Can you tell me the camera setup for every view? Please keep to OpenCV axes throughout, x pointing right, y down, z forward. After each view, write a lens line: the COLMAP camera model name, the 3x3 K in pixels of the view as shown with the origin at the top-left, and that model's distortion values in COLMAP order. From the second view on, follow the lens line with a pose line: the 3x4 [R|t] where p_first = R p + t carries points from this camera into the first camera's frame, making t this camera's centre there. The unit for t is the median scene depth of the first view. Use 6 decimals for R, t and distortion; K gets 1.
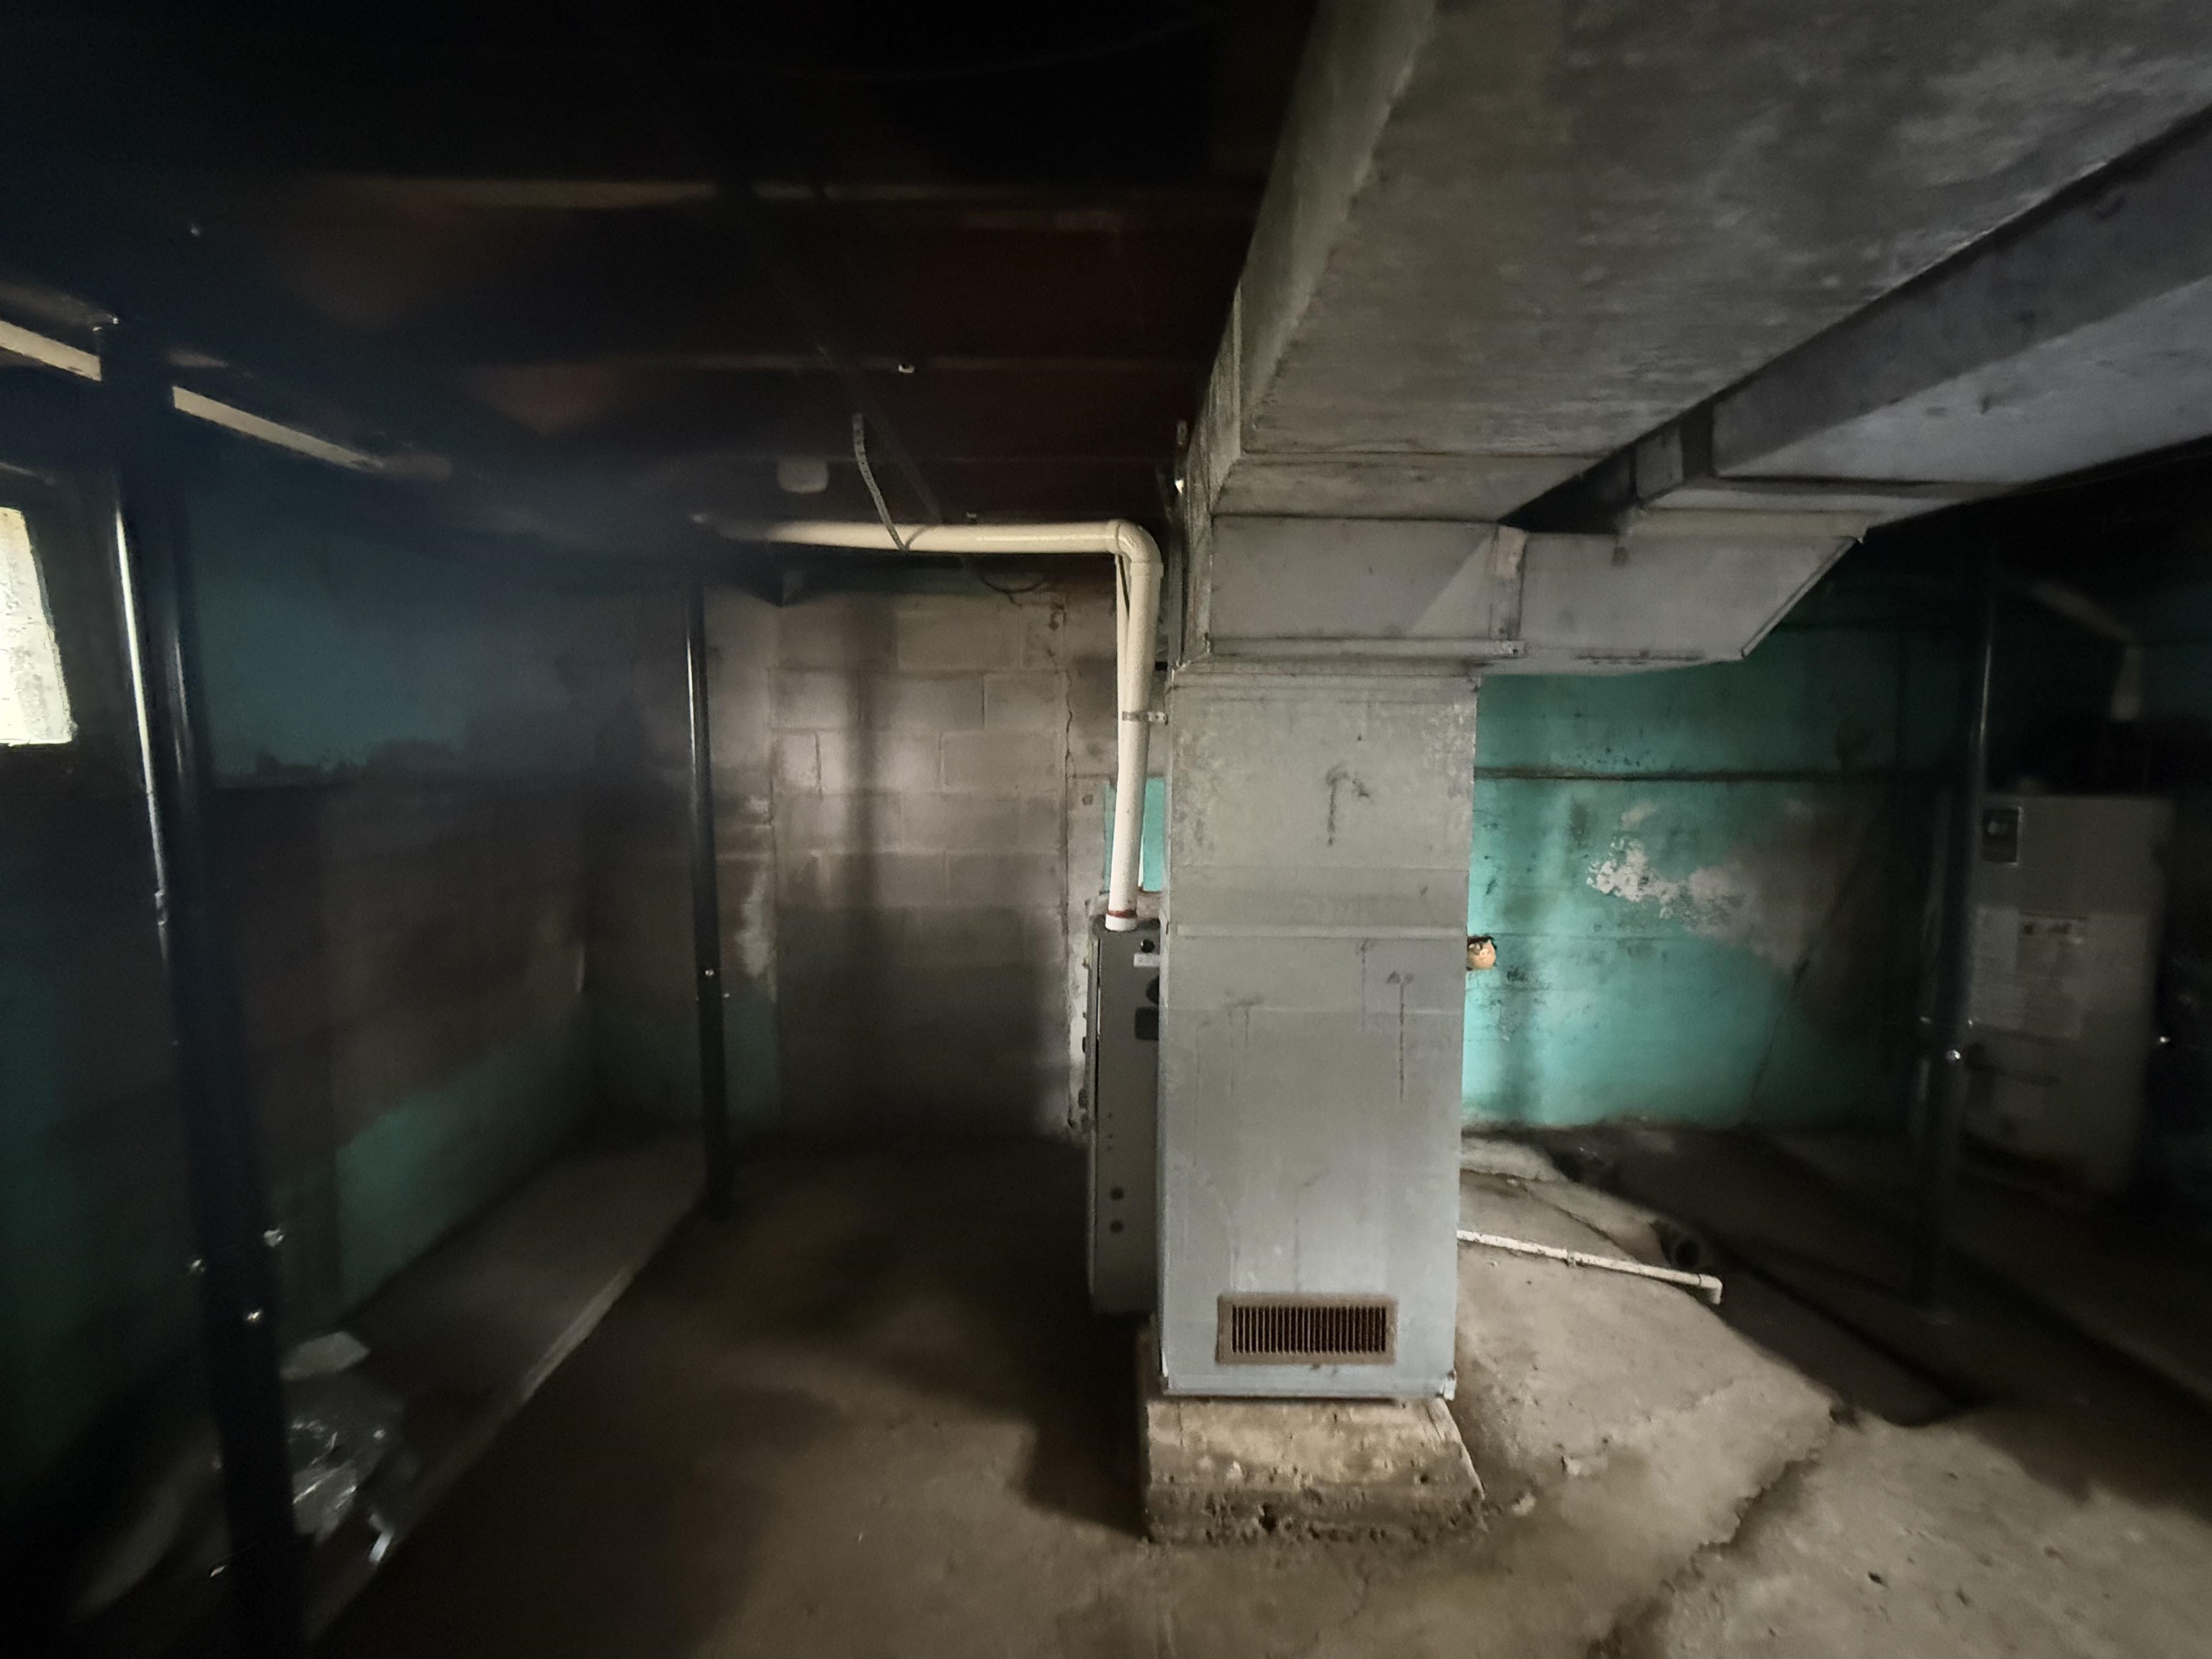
lens RADIAL K [[876.8, 0, 1109.2], [0, 876.8, 840.2], [0, 0, 1]] dist [-0.000246, 0.000011]
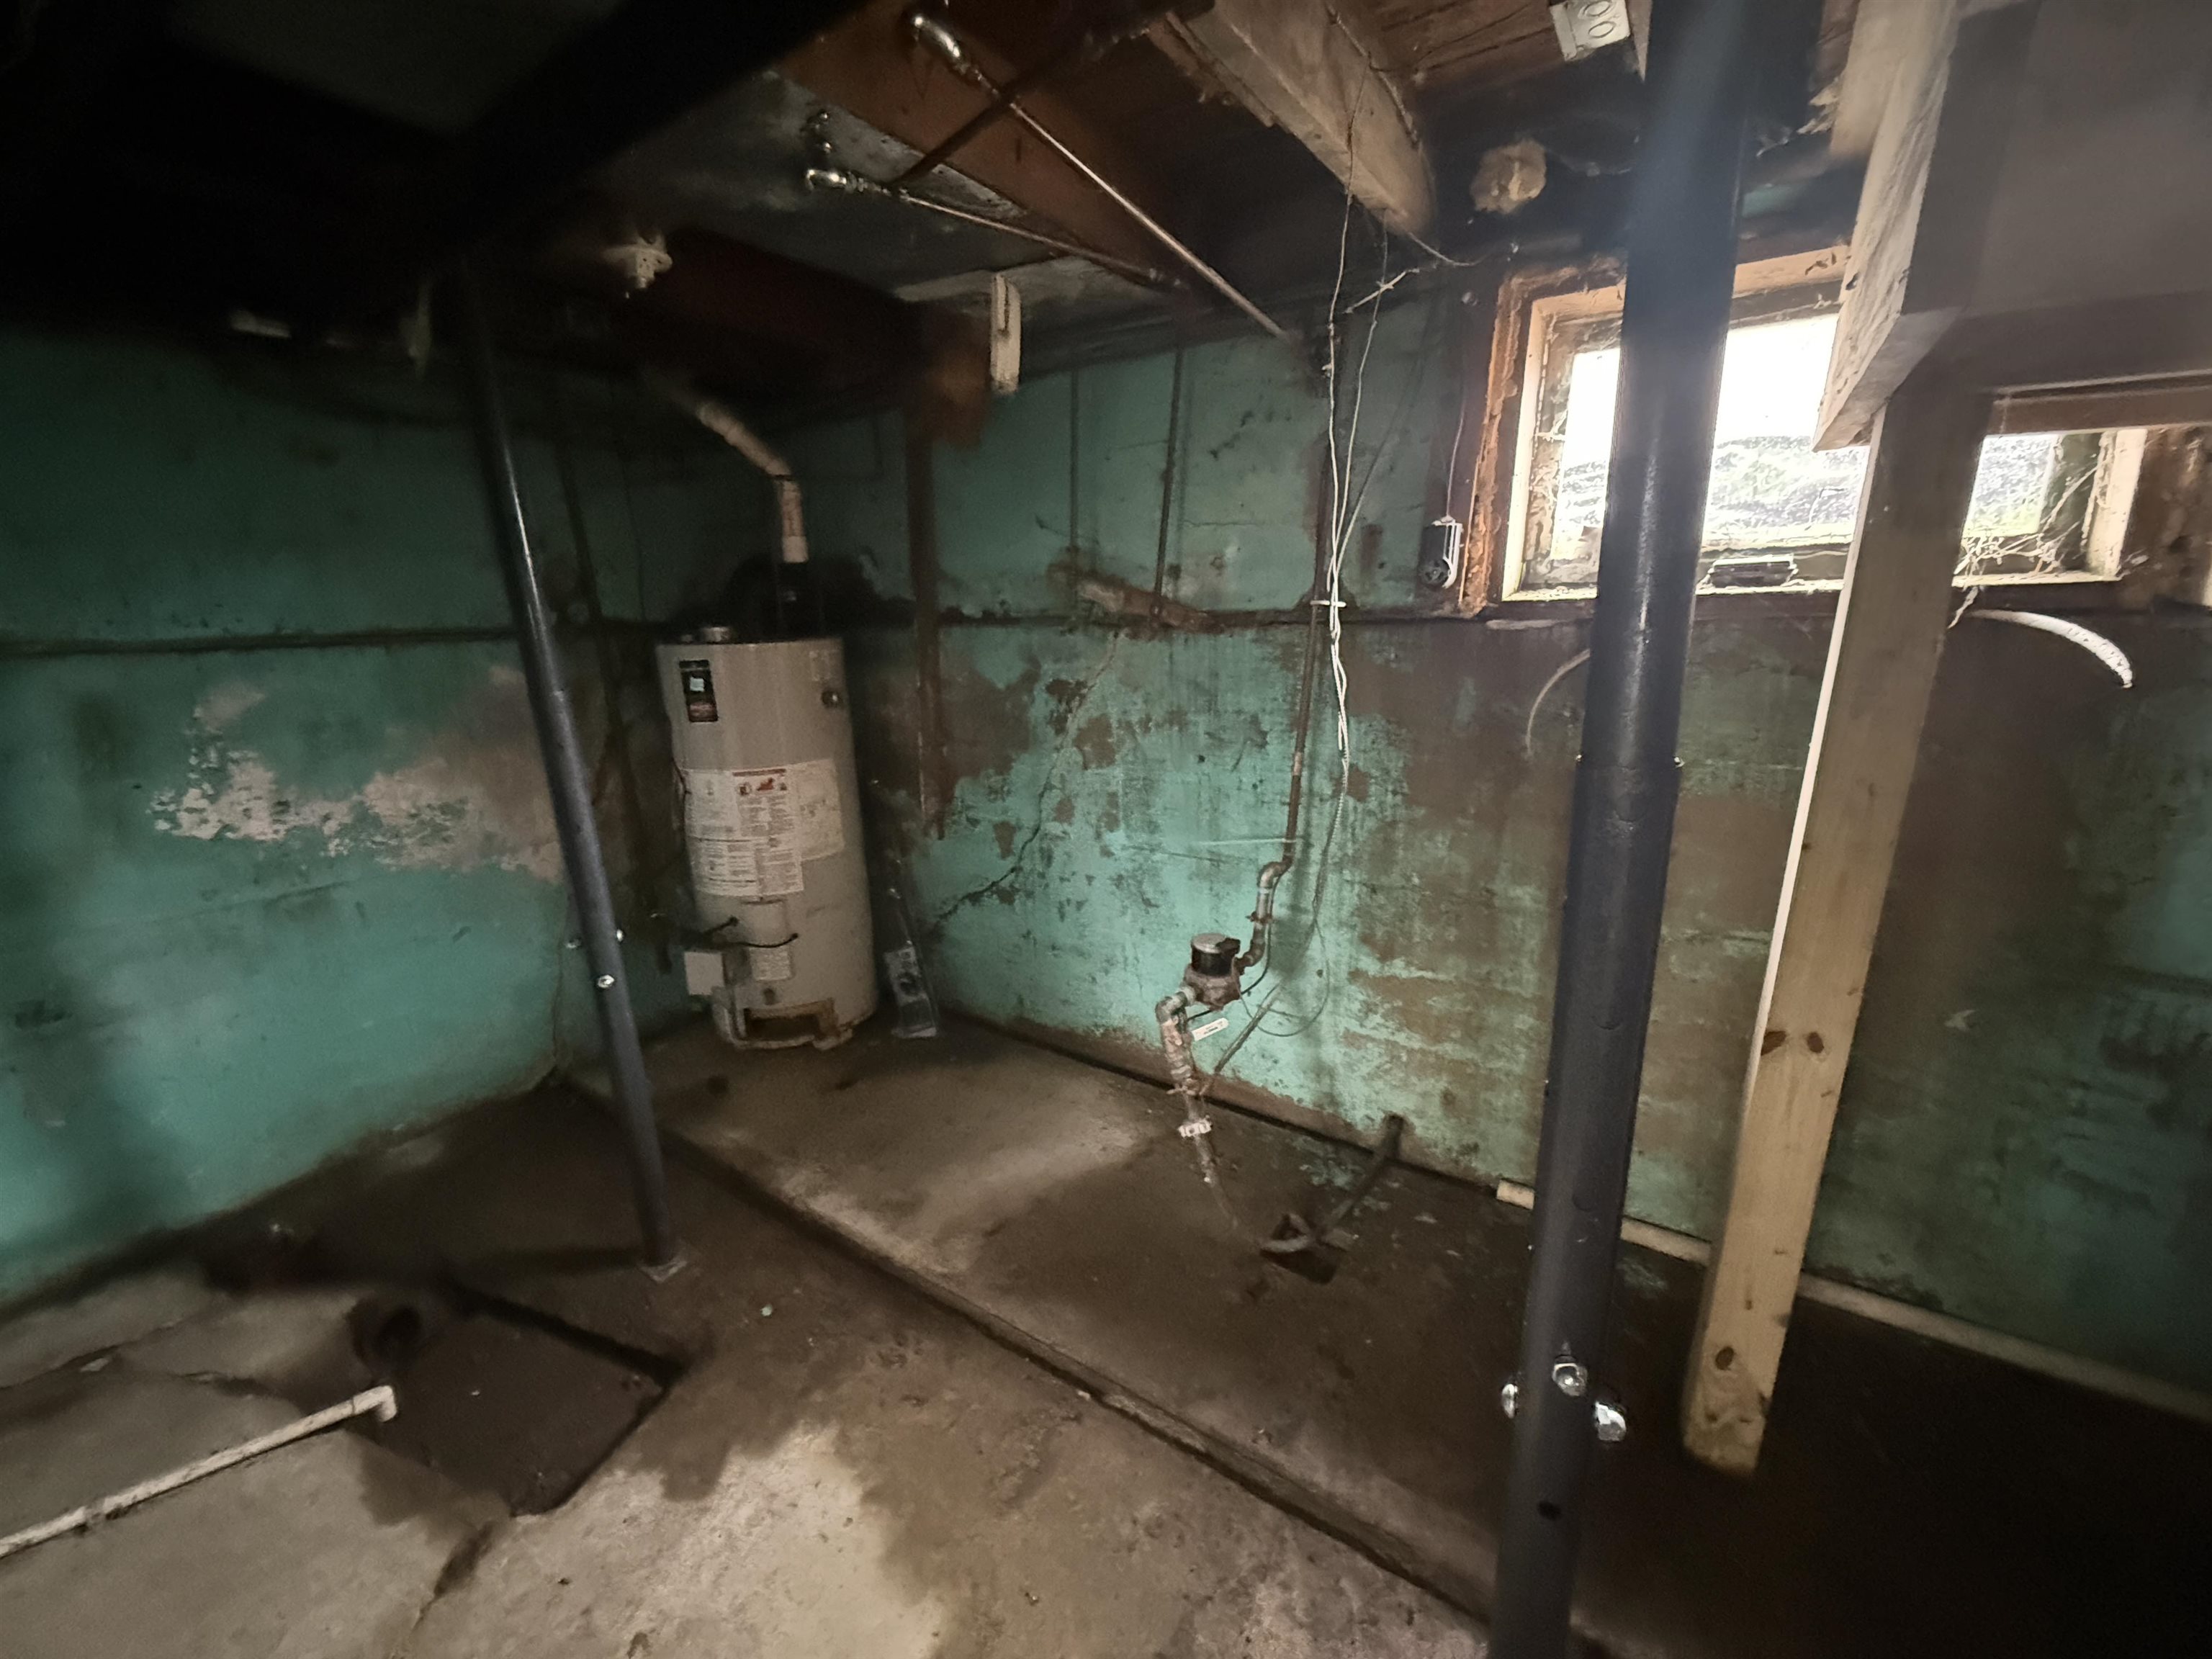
lens RADIAL K [[876.8, 0, 1112.4], [0, 876.8, 839.3], [0, 0, 1]] dist [-0.000246, 0.000011]
pose [[0.567781, -0.226210, 0.791488, 0.440715], [0.106871, 0.973620, 0.201599, 0.004107], [-0.816212, -0.029877, 0.576979, 0.116033]]
